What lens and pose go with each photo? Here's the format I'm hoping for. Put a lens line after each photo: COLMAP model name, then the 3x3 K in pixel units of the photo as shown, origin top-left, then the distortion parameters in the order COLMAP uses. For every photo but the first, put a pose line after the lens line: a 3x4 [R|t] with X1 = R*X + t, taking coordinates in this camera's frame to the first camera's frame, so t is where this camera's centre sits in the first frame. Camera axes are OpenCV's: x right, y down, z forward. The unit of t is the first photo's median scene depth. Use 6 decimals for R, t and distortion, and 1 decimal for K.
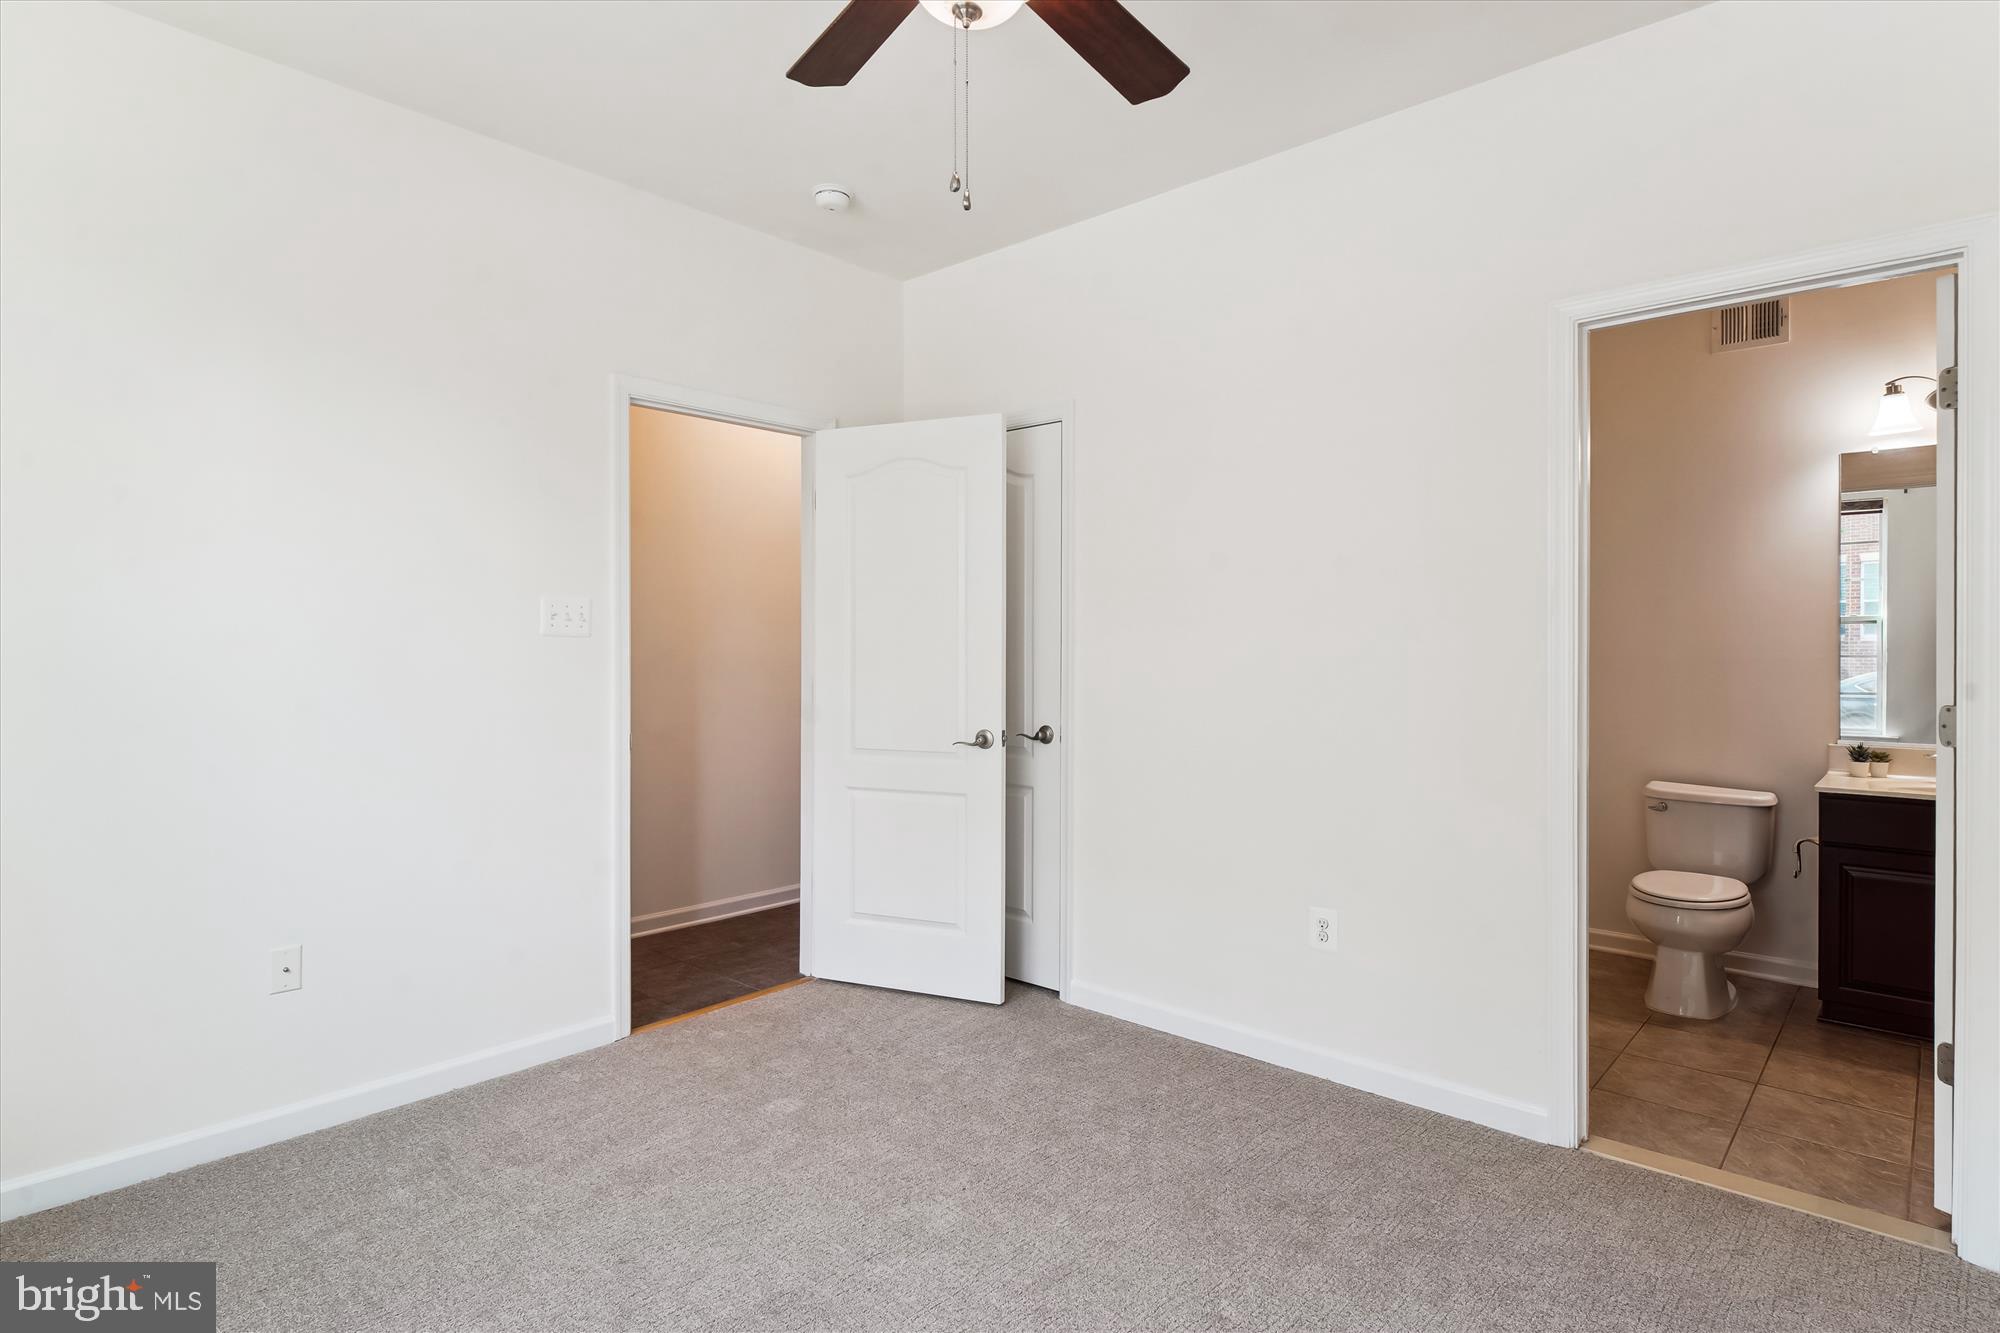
lens RADIAL K [[1050.7, 0, 977.4], [0, 1050.7, 652.0], [0, 0, 1]] dist [-0.002726, -0.000108]
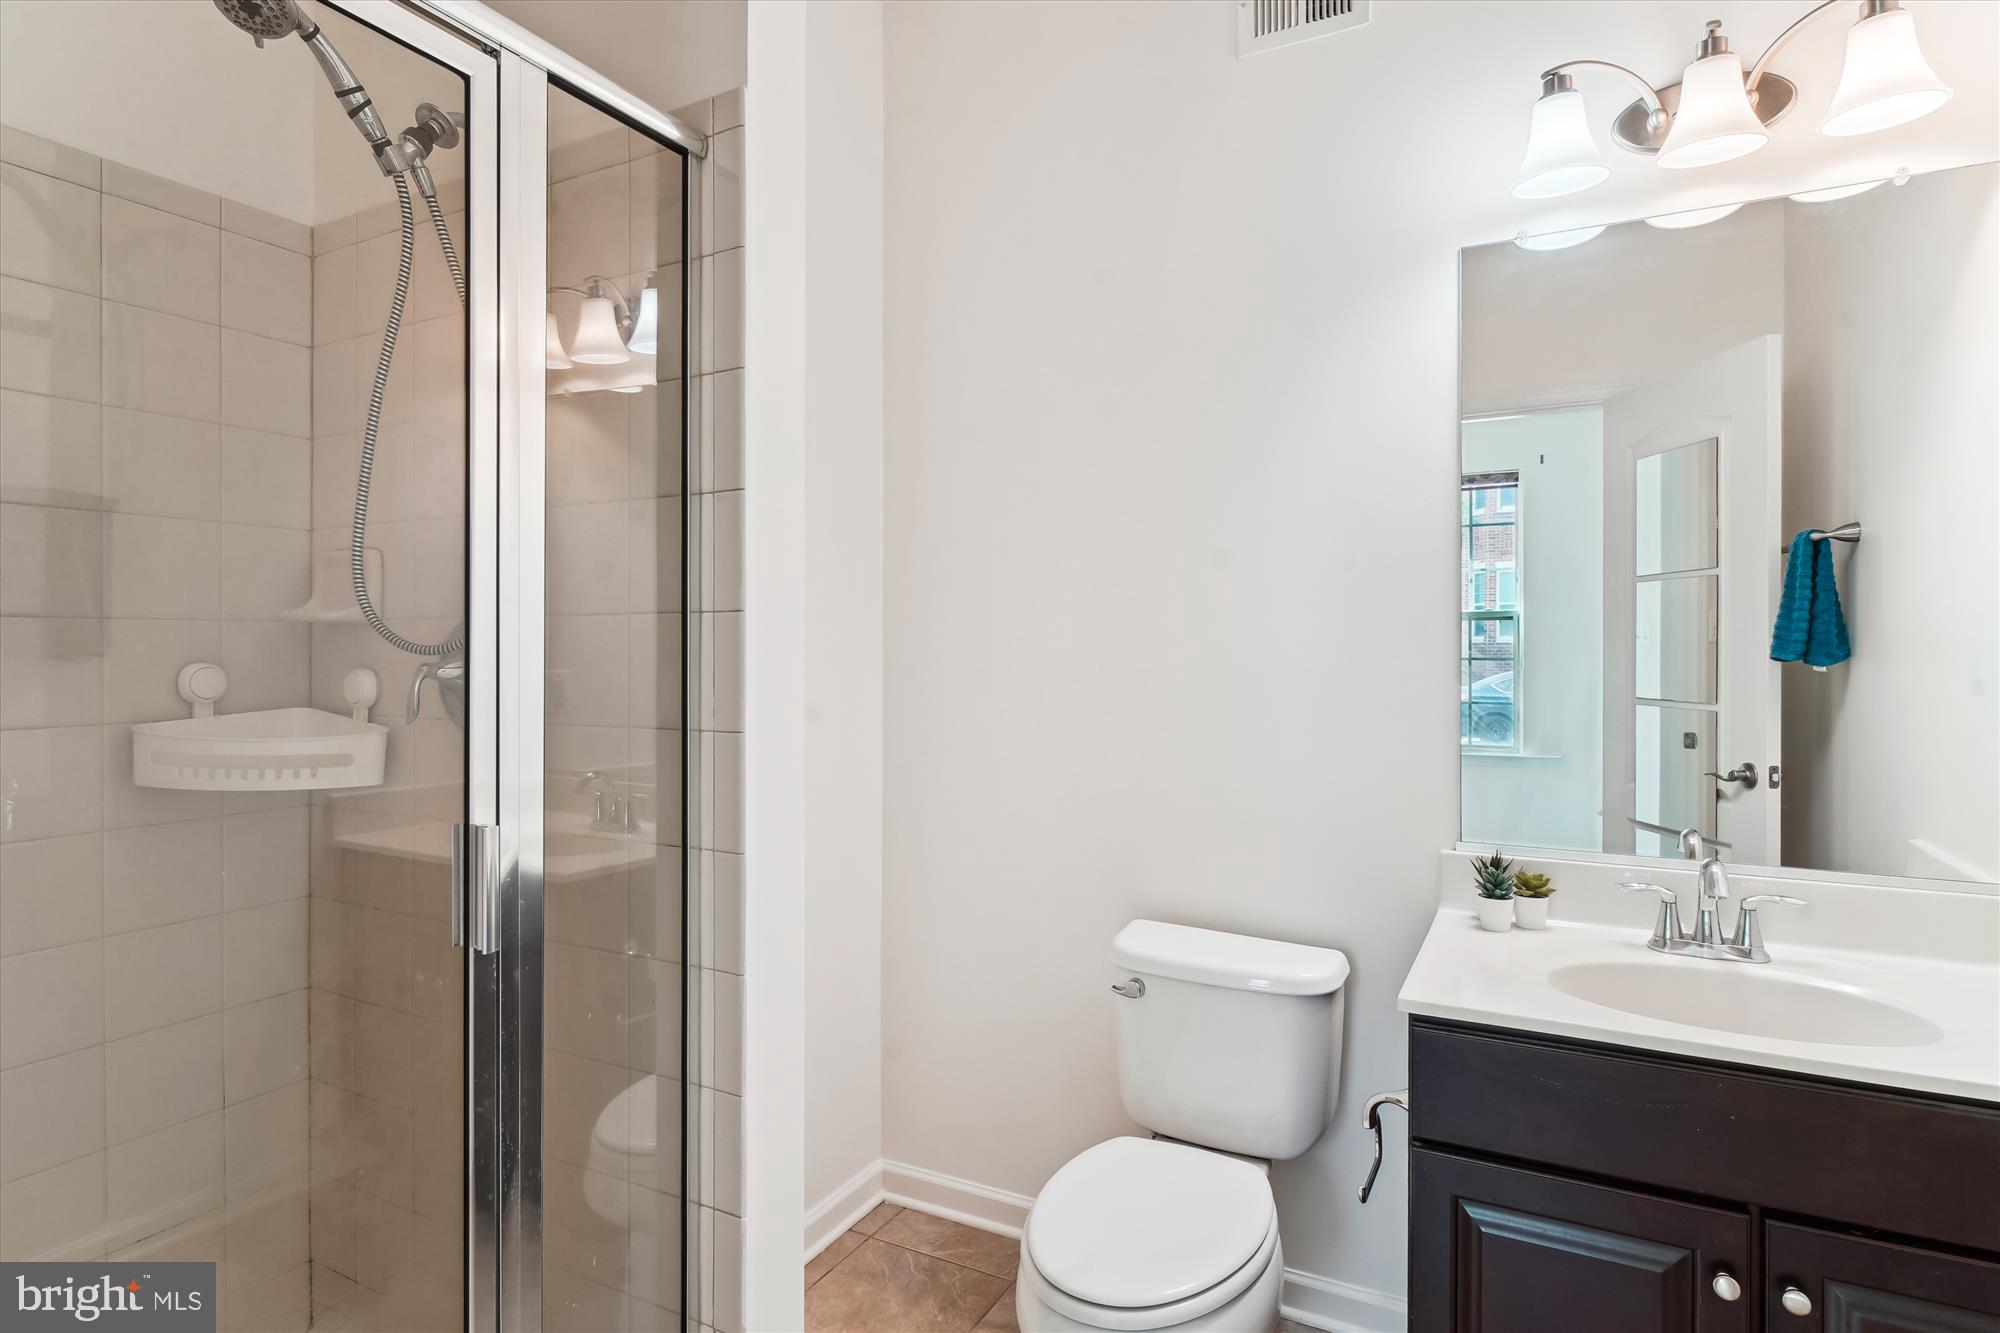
lens RADIAL K [[1050.7, 0, 977.4], [0, 1050.7, 652.0], [0, 0, 1]] dist [-0.002726, -0.000108]
pose [[0.971171, -0.001211, 0.238382, 0.494529], [0.001584, 0.999998, -0.001373, -0.002348], [-0.238380, 0.001711, 0.971170, 0.586931]]
